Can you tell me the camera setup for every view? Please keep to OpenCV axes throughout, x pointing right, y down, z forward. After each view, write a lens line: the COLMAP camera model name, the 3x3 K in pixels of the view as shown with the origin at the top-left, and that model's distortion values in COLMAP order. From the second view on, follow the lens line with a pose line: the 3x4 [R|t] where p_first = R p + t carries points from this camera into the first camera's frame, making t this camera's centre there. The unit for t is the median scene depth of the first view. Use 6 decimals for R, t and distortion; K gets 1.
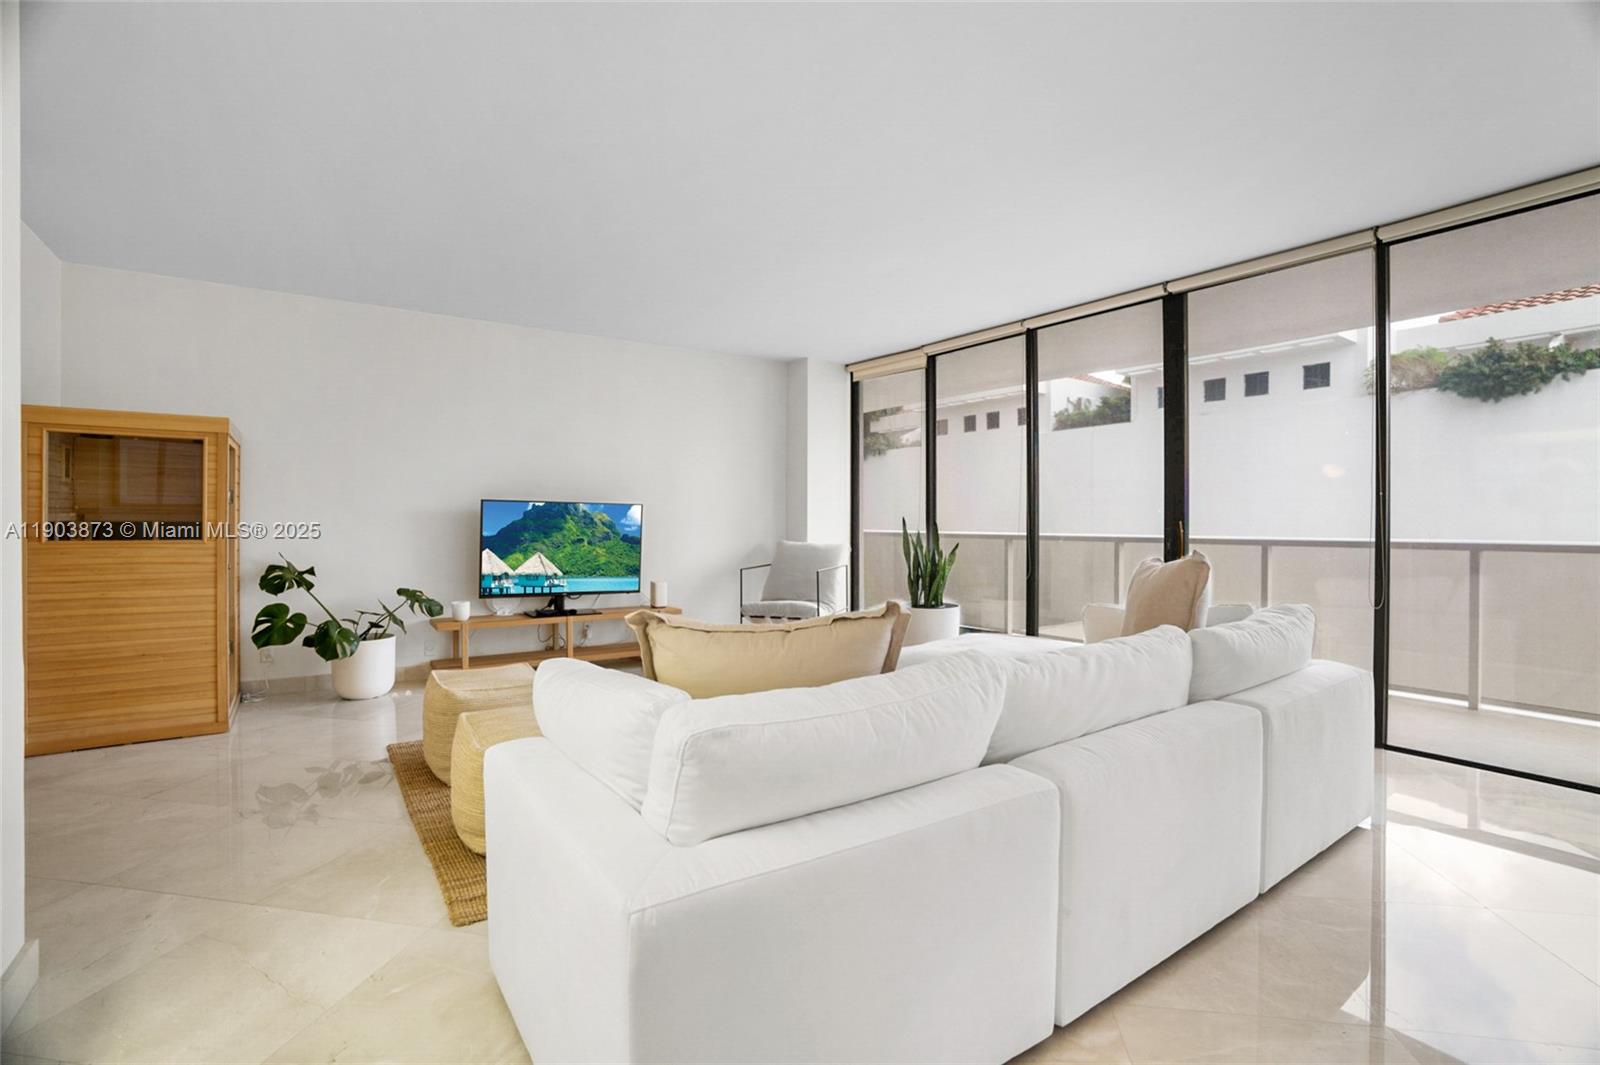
lens RADIAL K [[732.5, 0, 810.7], [0, 732.5, 523.4], [0, 0, 1]] dist [-0.023625, 0.003503]
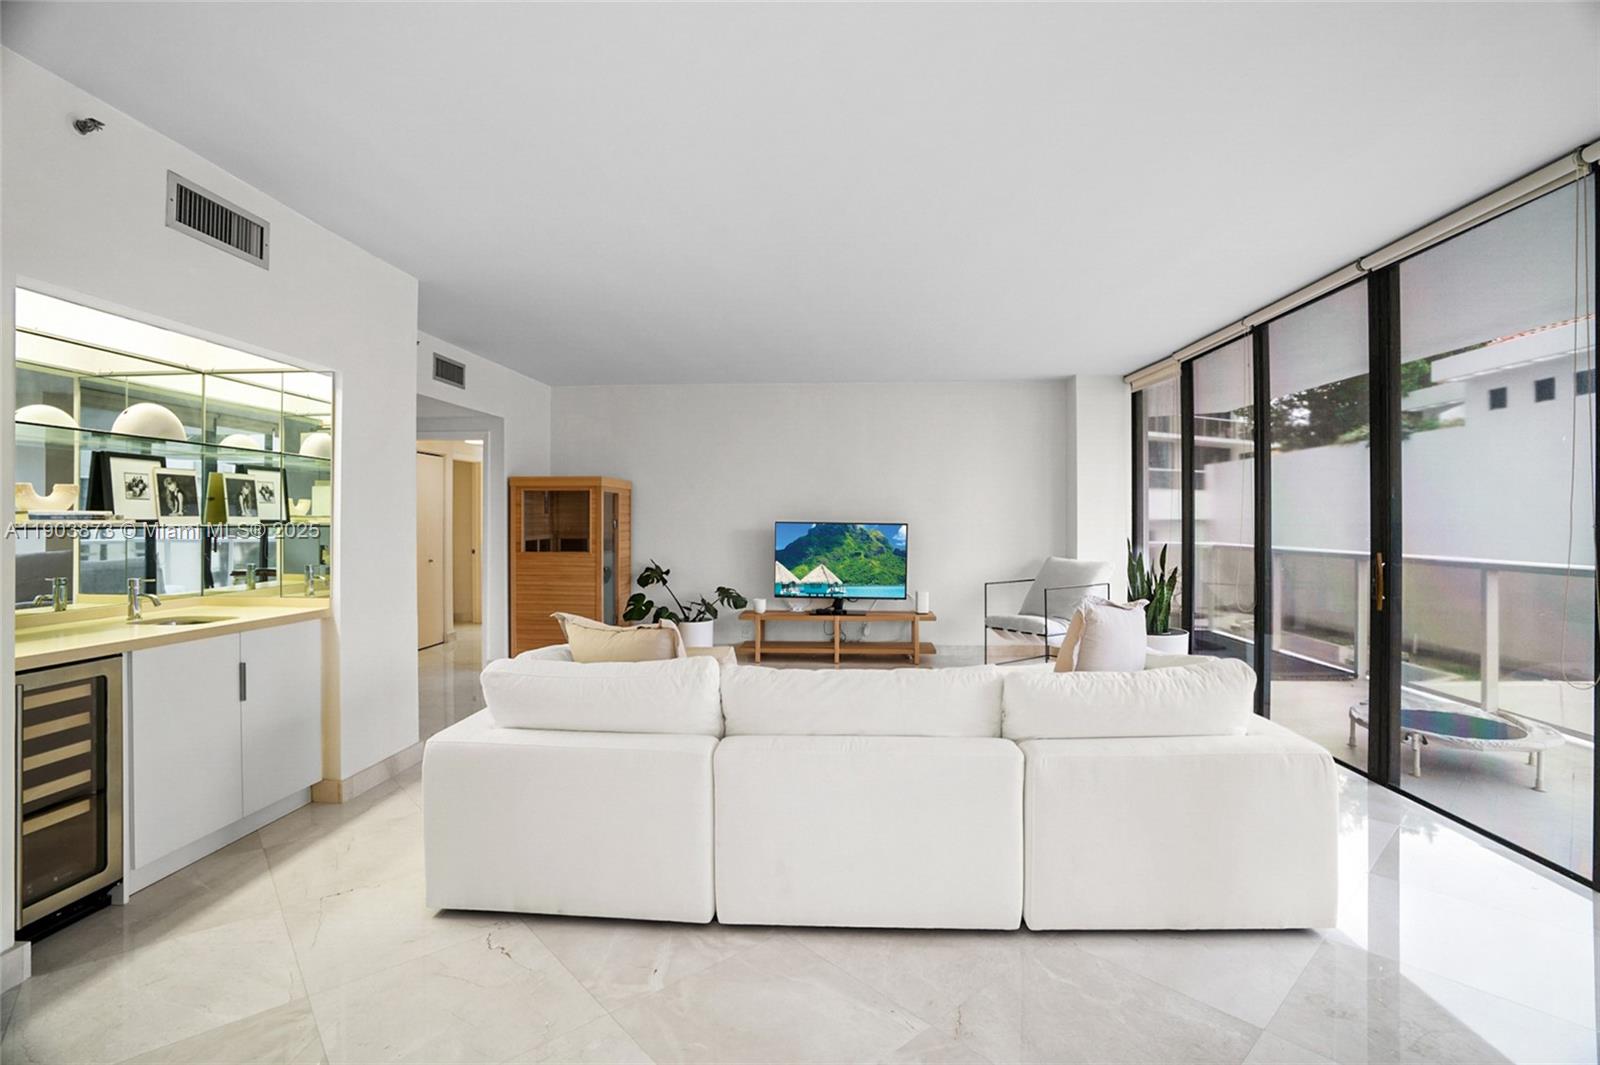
lens RADIAL K [[732.5, 0, 834.0], [0, 732.5, 519.6], [0, 0, 1]] dist [-0.023625, 0.003503]
pose [[0.801020, -0.001608, -0.598636, 0.385315], [-0.000584, 0.999994, -0.003468, -0.029555], [0.598638, 0.003127, 0.801014, 0.005226]]
